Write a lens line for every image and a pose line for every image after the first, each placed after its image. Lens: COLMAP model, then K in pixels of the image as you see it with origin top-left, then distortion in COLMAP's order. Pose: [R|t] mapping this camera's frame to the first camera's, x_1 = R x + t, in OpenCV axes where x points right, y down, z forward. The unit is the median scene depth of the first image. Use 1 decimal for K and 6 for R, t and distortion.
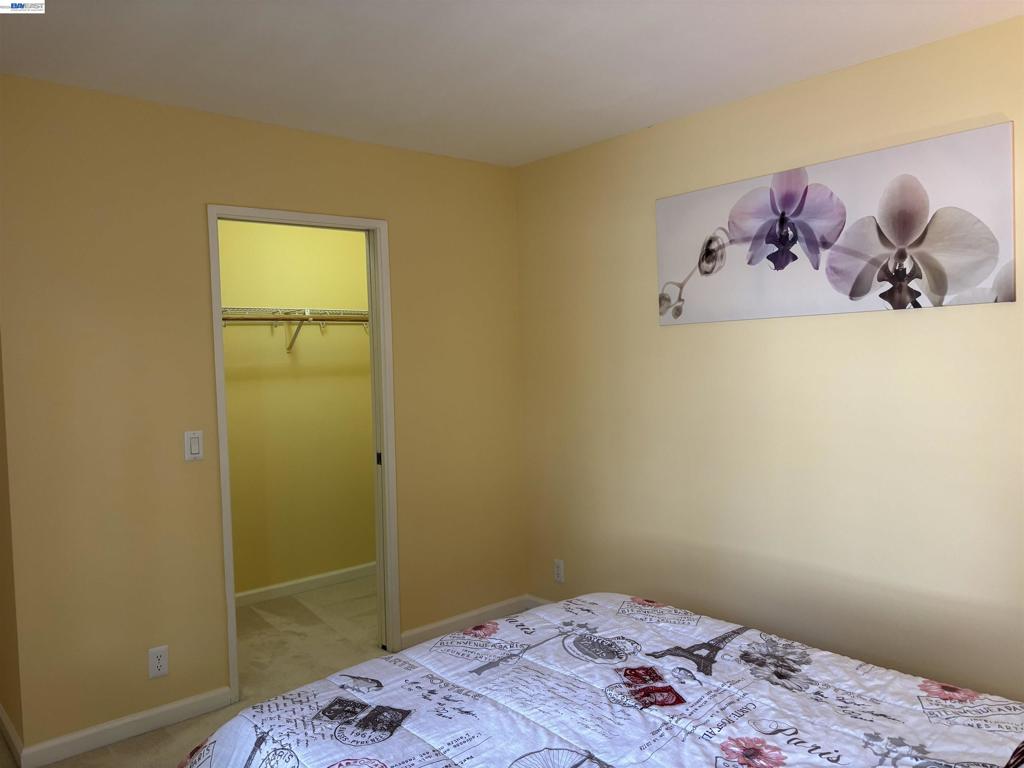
lens RADIAL K [[786.7, 0, 512.8], [0, 786.7, 385.1], [0, 0, 1]] dist [0.038286, -0.002940]
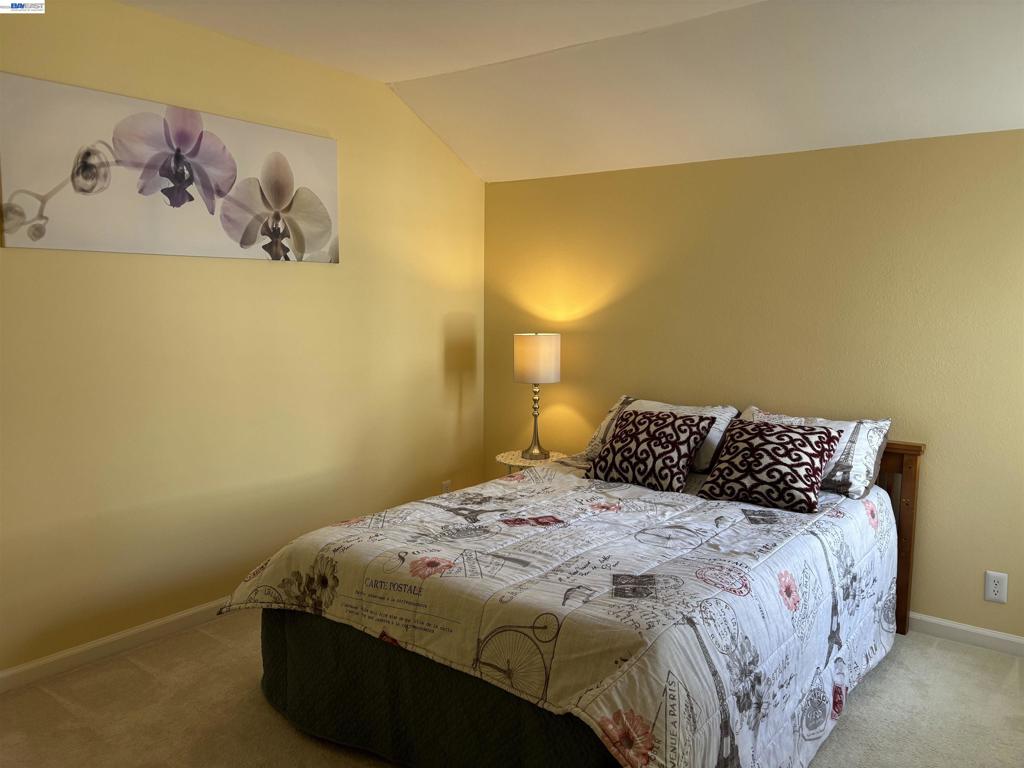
lens RADIAL K [[786.7, 0, 512.8], [0, 786.7, 385.1], [0, 0, 1]] dist [0.038286, -0.002940]
pose [[-0.179935, -0.082224, 0.980236, -0.769363], [0.030681, 0.995546, 0.089140, 0.000570], [-0.983200, 0.046114, -0.176611, 0.814587]]
